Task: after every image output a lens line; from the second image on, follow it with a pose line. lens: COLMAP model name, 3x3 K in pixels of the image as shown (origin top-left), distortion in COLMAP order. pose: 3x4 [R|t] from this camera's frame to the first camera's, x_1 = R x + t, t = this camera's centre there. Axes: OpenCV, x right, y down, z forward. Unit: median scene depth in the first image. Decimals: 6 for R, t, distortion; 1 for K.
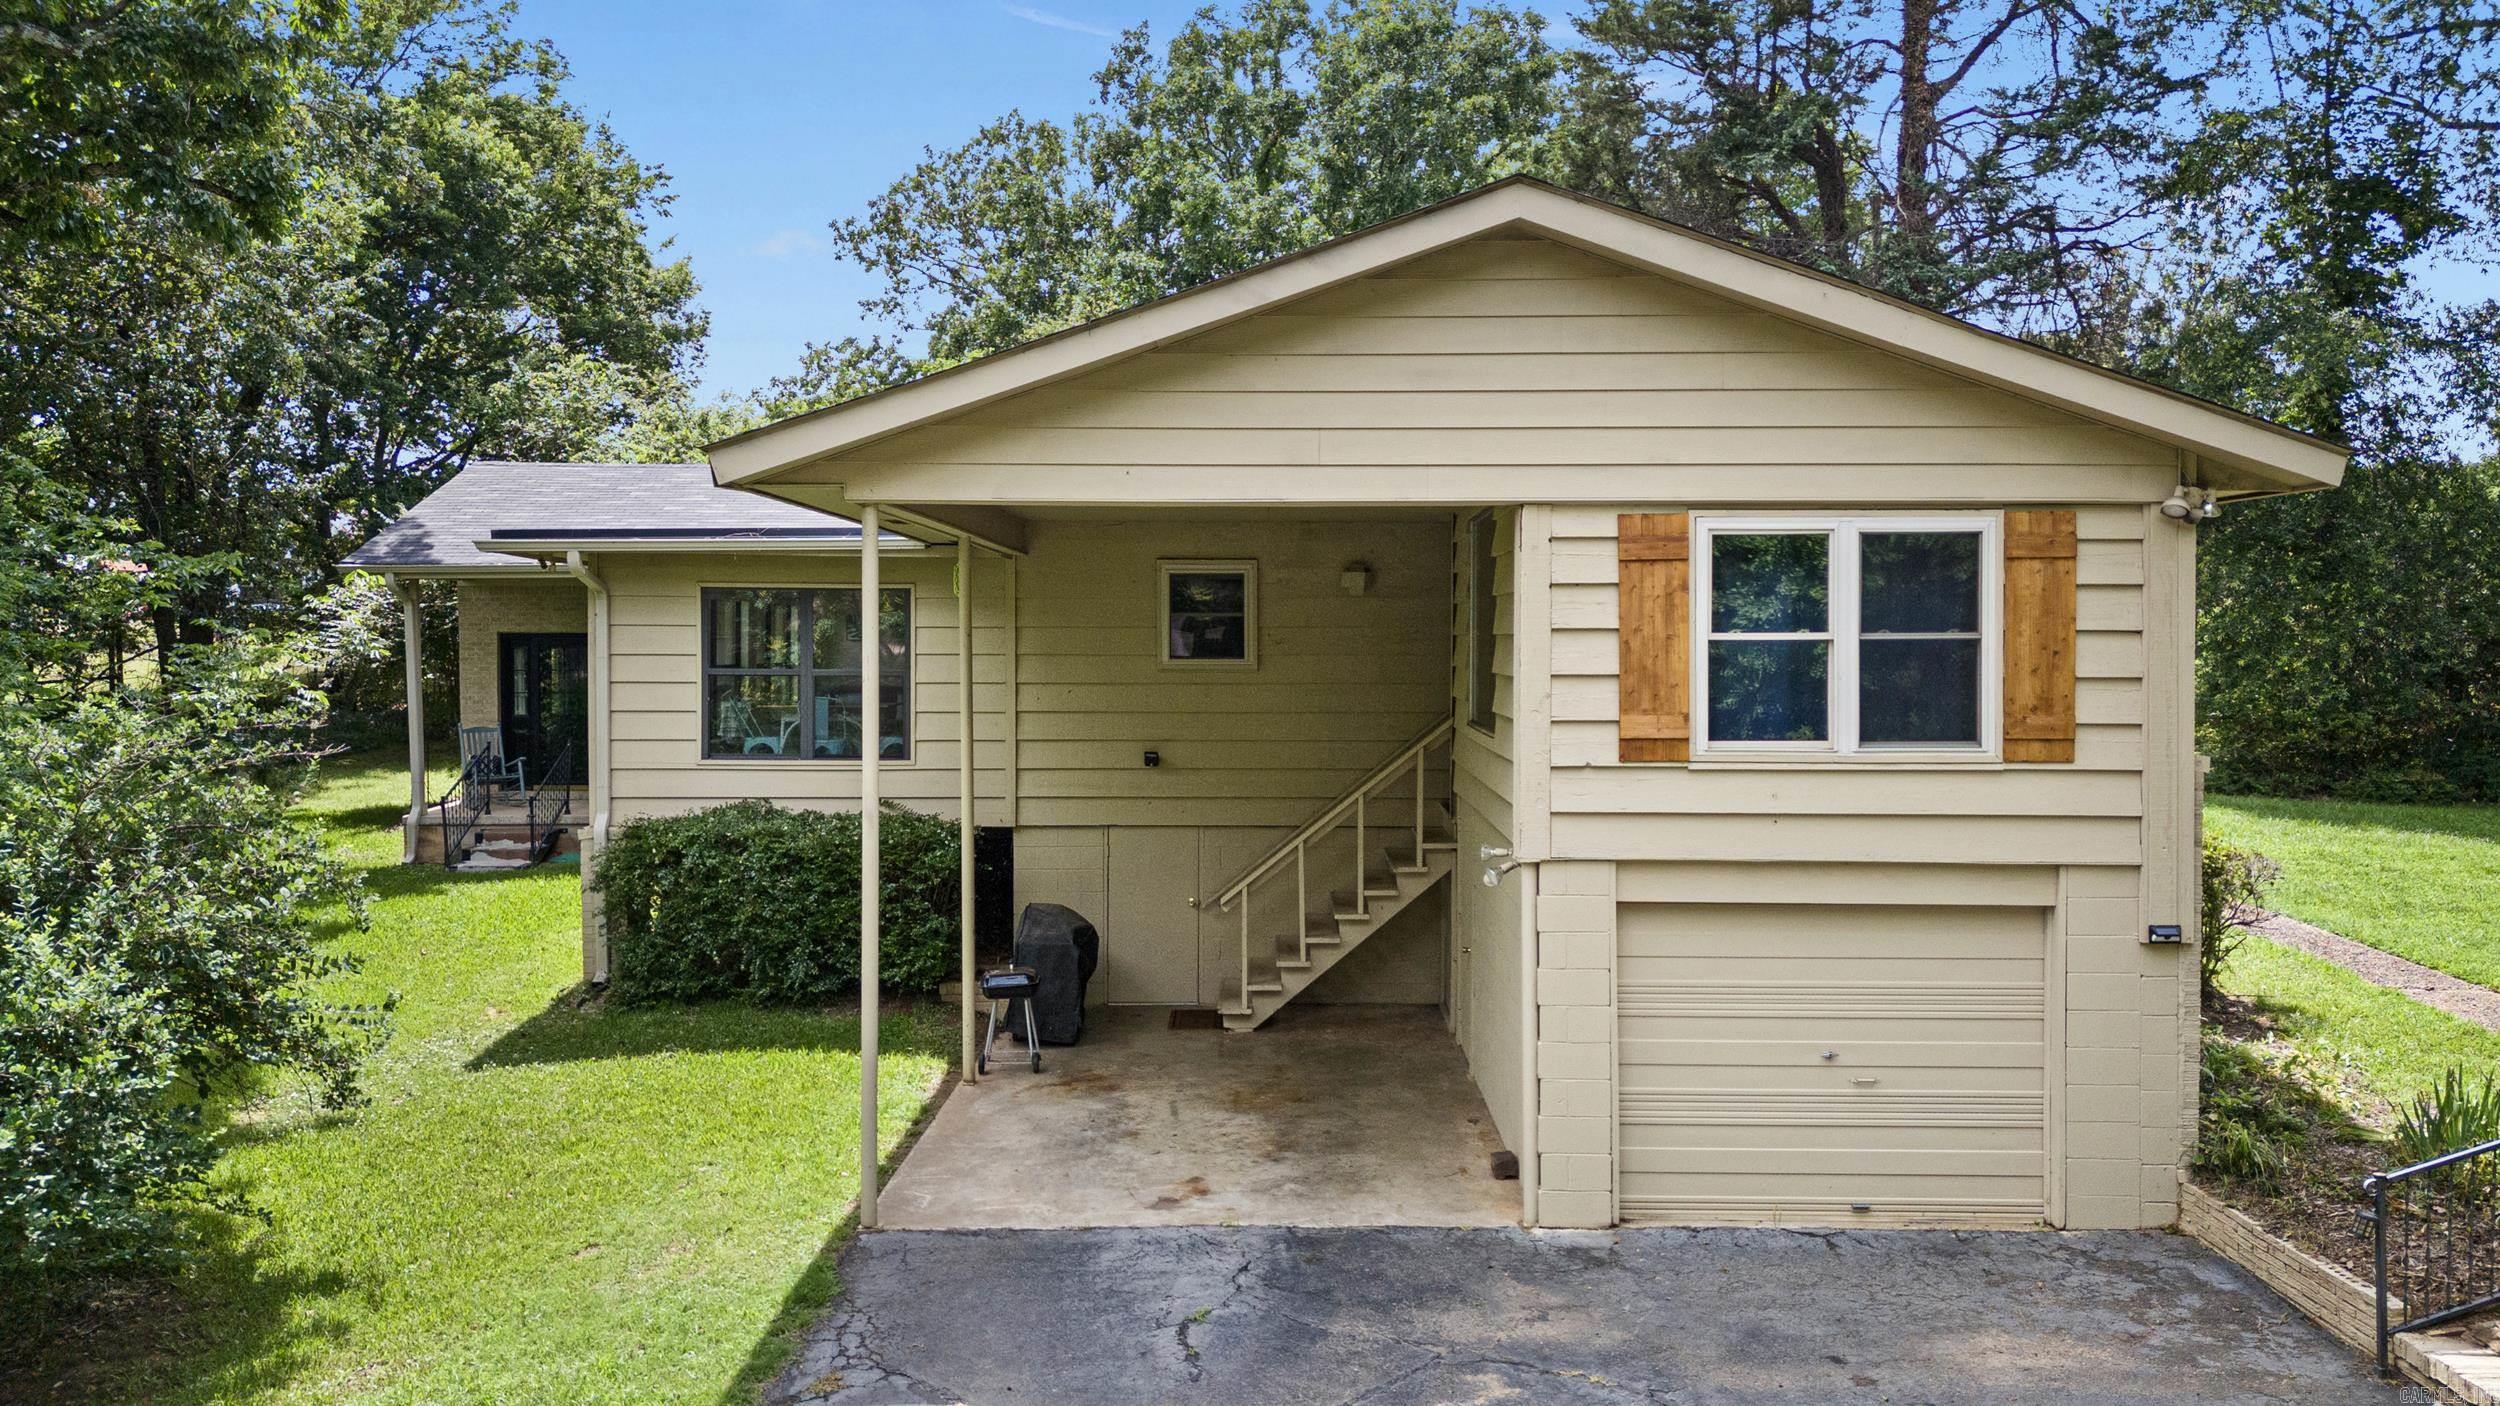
lens RADIAL K [[1801.8, 0, 1250.0], [0, 1801.8, 703.0], [0, 0, 1]] dist [0.003827, 0.001492]
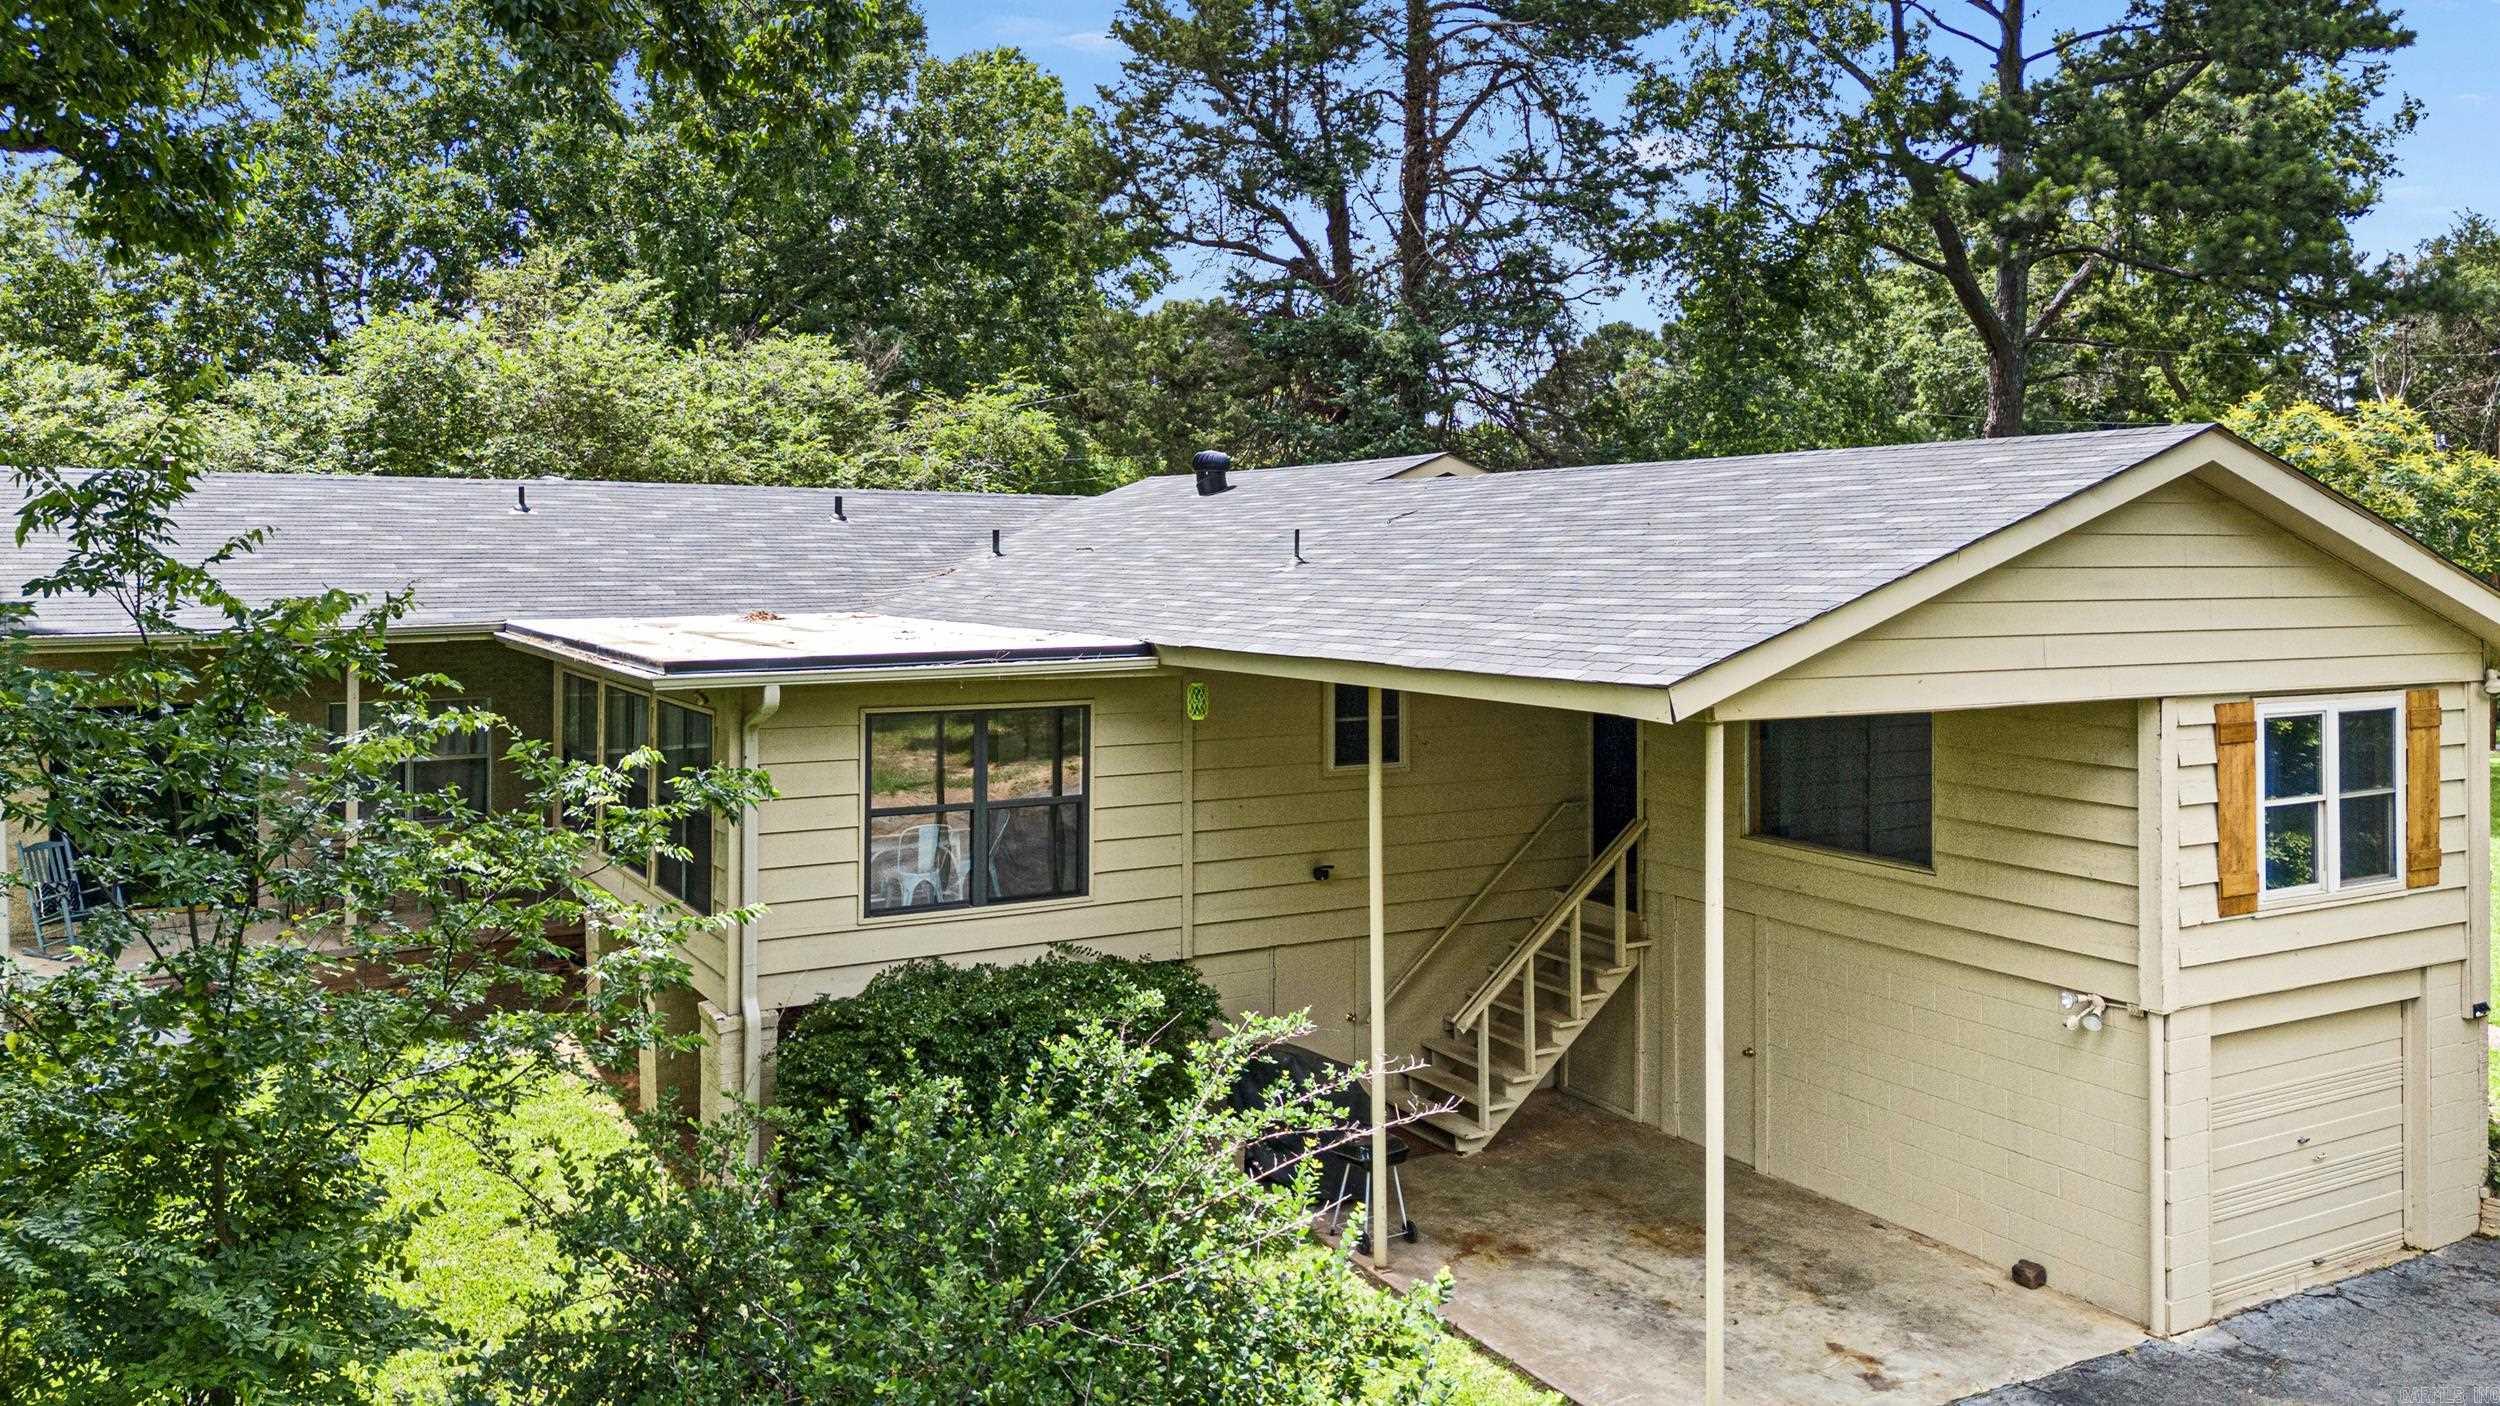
lens RADIAL K [[1831.1, 0, 1249.3], [0, 1831.1, 572.4], [0, 0, 1]] dist [0.000031, -0.005063]
pose [[0.869794, -0.001725, 0.493411, -0.917147], [0.015460, 0.999598, -0.023759, -0.170427], [-0.493172, 0.028294, 0.869472, 0.277671]]
